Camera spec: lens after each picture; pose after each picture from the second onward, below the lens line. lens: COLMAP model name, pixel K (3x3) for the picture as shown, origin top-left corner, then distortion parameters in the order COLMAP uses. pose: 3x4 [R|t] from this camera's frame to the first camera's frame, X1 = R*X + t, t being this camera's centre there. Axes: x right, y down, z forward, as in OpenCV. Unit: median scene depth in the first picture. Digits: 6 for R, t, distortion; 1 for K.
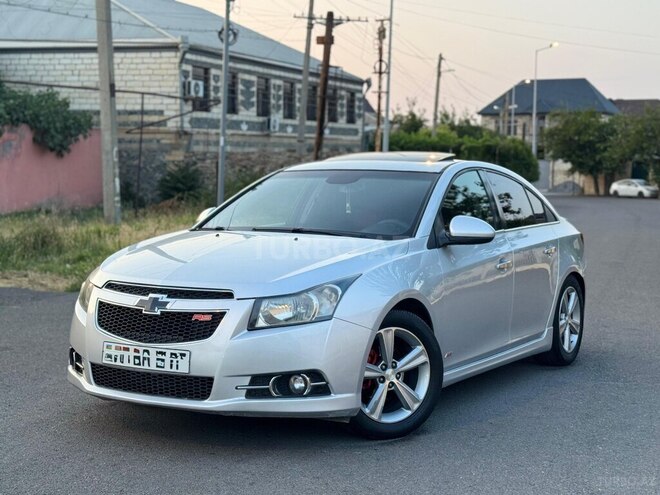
lens RADIAL K [[1321.5, 0, 330.0], [0, 1321.5, 247.5], [0, 0, 1]] dist [0.174221, -0.083402]
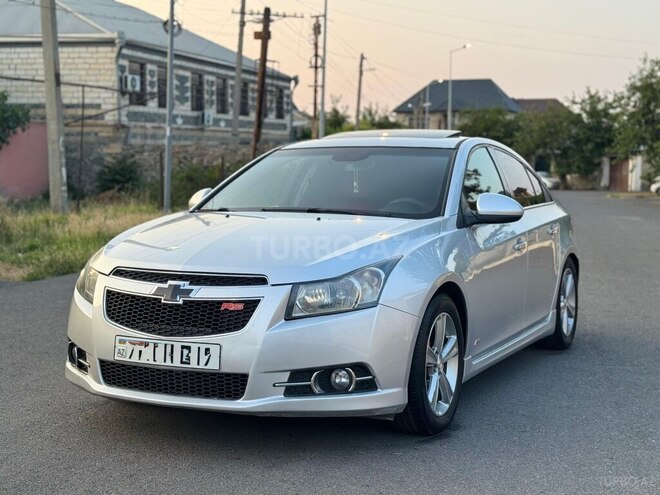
lens RADIAL K [[1138.5, 0, 330.2], [0, 1138.5, 260.8], [0, 0, 1]] dist [0.182765, -0.536385]
pose [[0.994147, -0.011231, 0.107454, -0.099934], [0.009405, 0.999803, 0.017487, 0.008636], [-0.107630, -0.016374, 0.994056, 0.209882]]
